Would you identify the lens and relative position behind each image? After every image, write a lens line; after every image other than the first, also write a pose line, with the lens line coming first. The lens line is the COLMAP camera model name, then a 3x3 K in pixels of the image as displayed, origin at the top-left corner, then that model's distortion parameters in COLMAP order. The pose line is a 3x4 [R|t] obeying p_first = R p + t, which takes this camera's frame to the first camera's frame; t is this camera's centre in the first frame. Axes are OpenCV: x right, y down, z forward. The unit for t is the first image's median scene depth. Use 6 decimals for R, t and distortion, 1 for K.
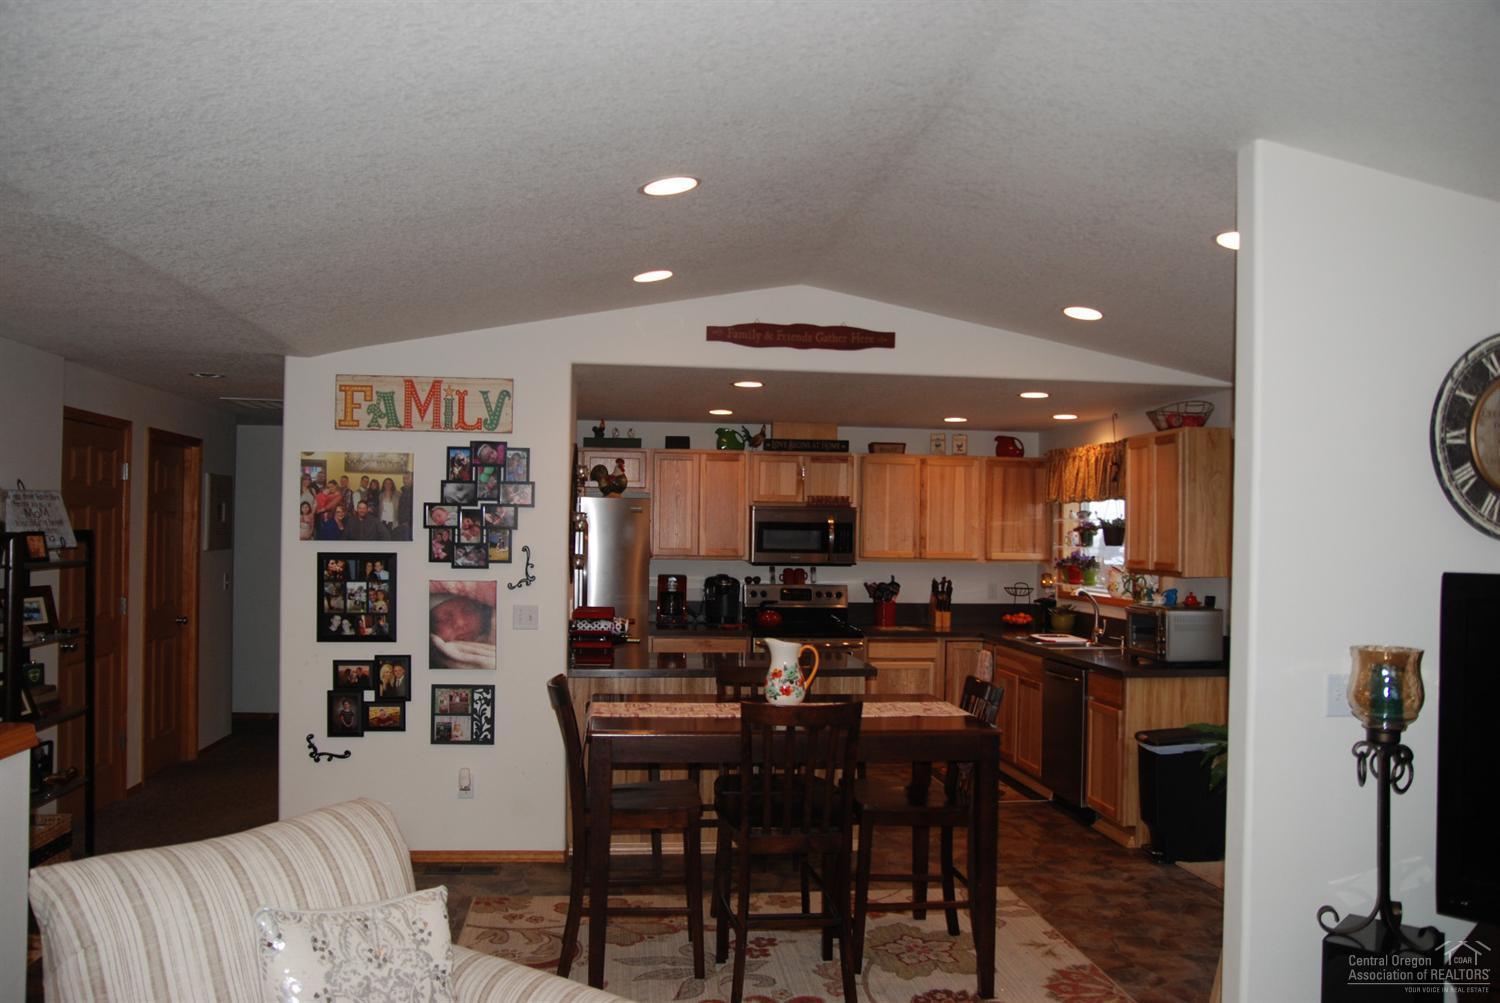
lens RADIAL K [[1199.7, 0, 750.3], [0, 1199.7, 500.5], [0, 0, 1]] dist [-0.089869, 0.027810]
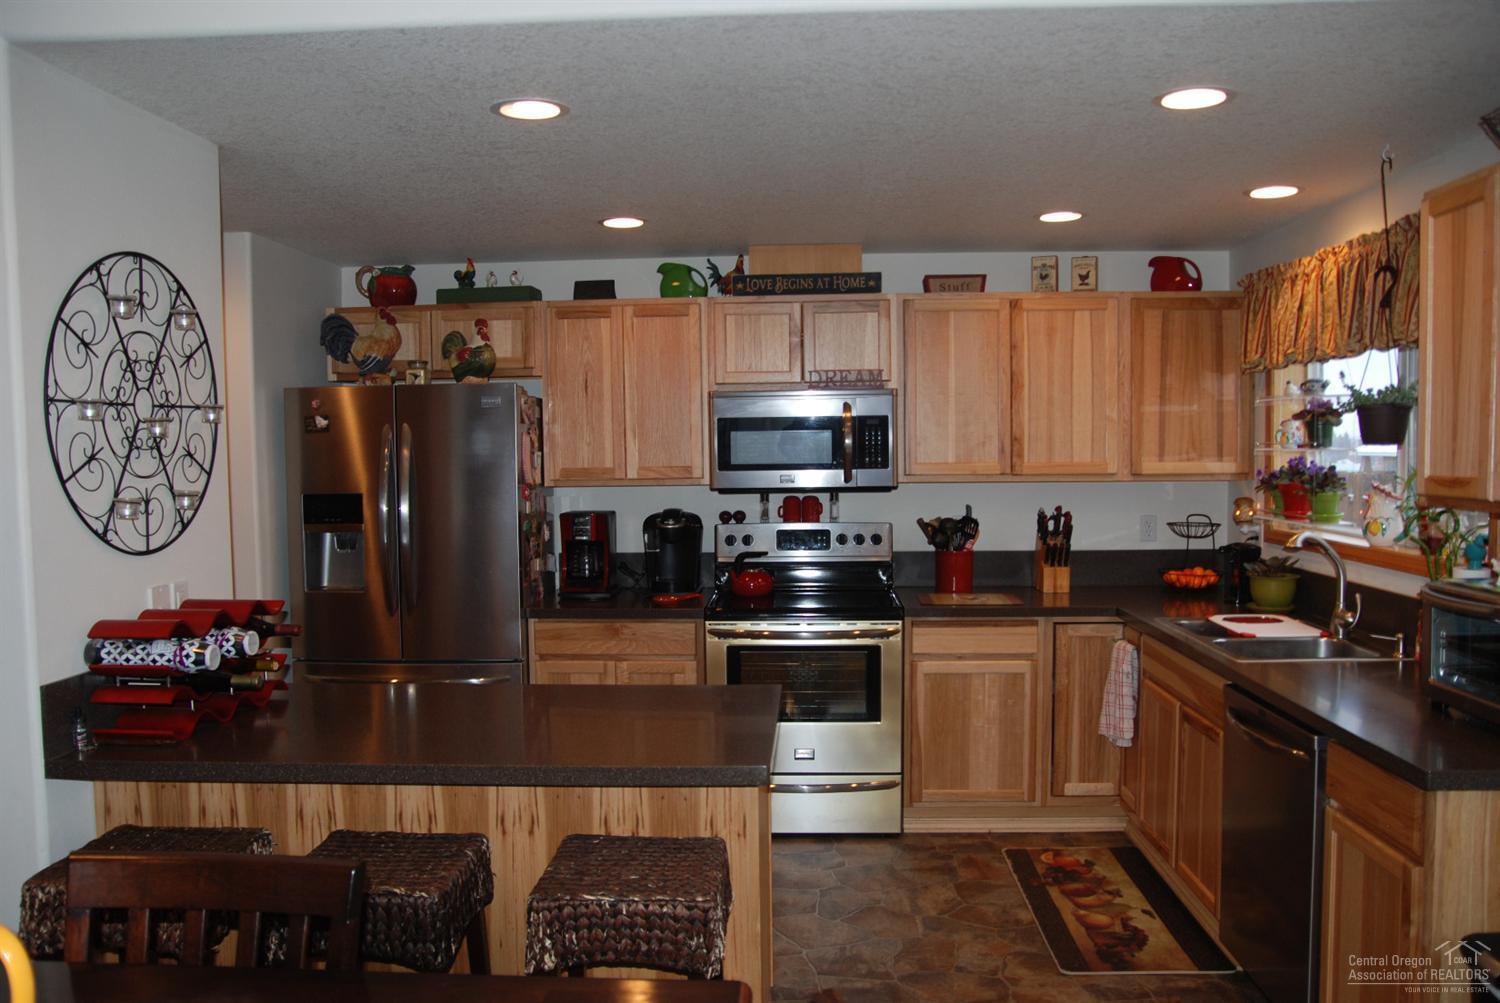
lens RADIAL K [[1199.7, 0, 746.6], [0, 1199.7, 507.1], [0, 0, 1]] dist [-0.089869, 0.027810]
pose [[0.985377, -0.018255, -0.169406, 0.113819], [0.031366, 0.996687, 0.075041, 0.016943], [0.167475, -0.079257, 0.982685, 0.420400]]
